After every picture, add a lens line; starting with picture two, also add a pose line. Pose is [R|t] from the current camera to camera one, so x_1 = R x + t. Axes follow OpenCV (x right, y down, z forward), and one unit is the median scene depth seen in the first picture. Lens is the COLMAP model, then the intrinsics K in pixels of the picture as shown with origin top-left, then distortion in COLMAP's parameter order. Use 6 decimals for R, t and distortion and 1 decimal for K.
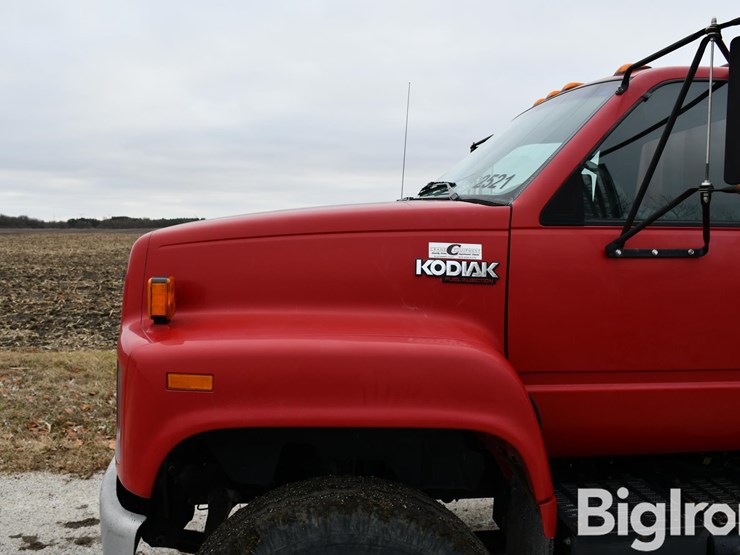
lens RADIAL K [[650.1, 0, 363.3], [0, 650.1, 284.3], [0, 0, 1]] dist [-0.153021, 0.114404]
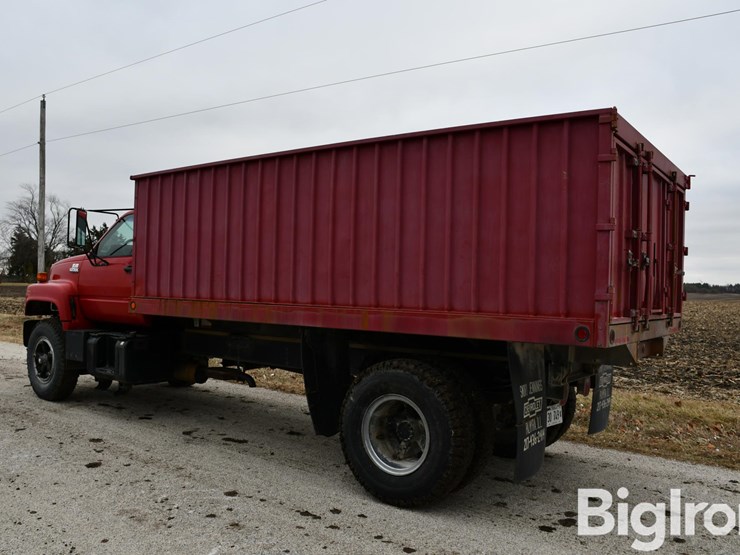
lens RADIAL K [[650.1, 0, 363.3], [0, 650.1, 284.3], [0, 0, 1]] dist [-0.153021, 0.114404]
pose [[0.732200, -0.009780, -0.681019, 4.300727], [-0.063059, 0.994629, -0.082082, 0.287735], [0.678164, 0.103045, 0.727651, -0.701170]]
